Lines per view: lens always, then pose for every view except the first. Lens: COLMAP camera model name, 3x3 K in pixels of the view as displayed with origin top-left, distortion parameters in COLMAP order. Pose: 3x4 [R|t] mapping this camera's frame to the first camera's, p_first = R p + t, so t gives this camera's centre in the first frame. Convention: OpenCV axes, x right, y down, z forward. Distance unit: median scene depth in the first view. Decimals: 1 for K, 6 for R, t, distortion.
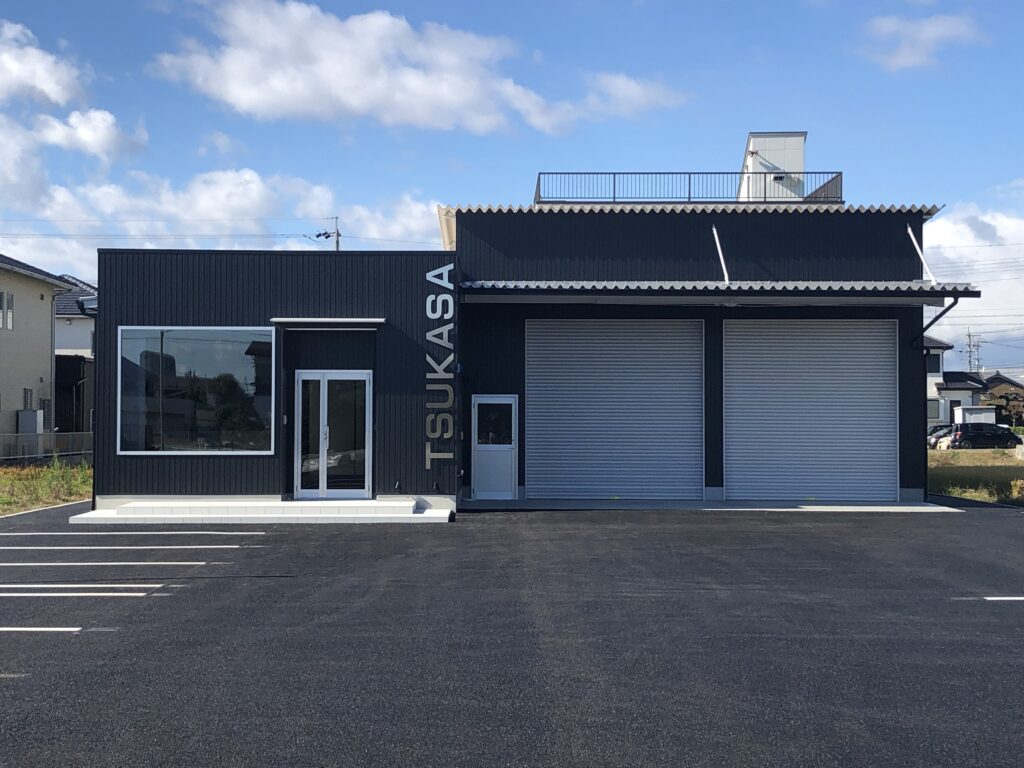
lens RADIAL K [[1671.6, 0, 512.1], [0, 1671.6, 385.1], [0, 0, 1]] dist [0.003594, 0.000000]
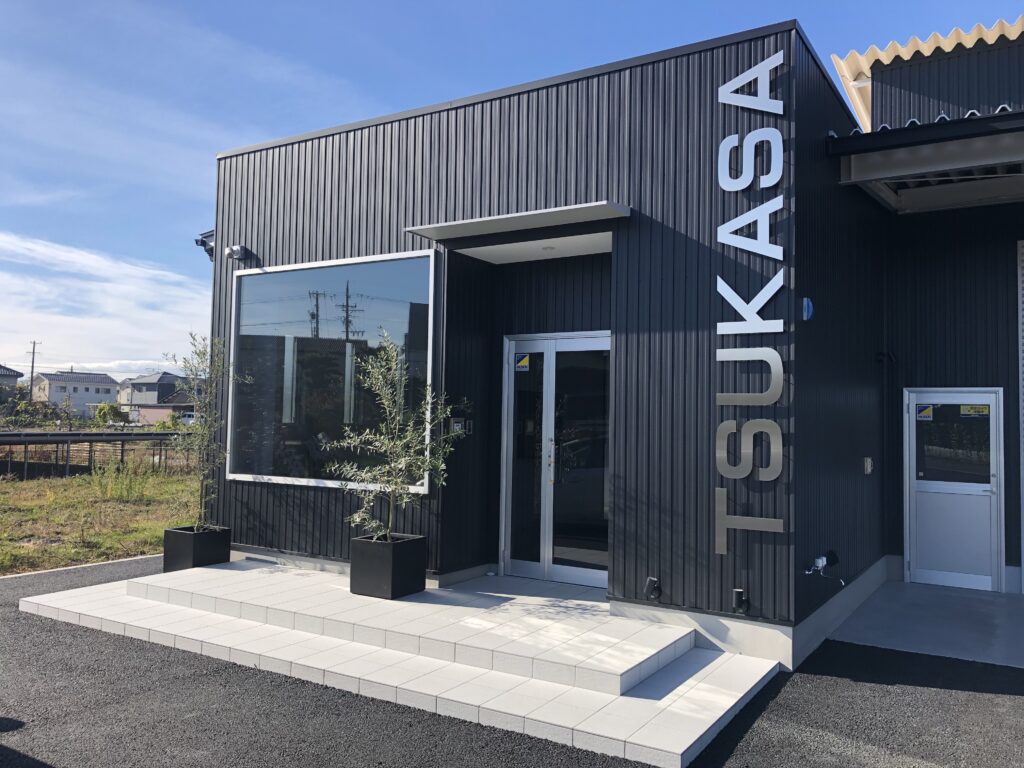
lens RADIAL K [[833.7, 0, 511.3], [0, 833.7, 375.9], [0, 0, 1]] dist [0.011985, -0.003015]
pose [[0.840843, -0.014092, -0.541096, 0.018109], [-0.006488, 0.999327, -0.036107, 0.014178], [0.541241, 0.033871, 0.840185, 0.796699]]
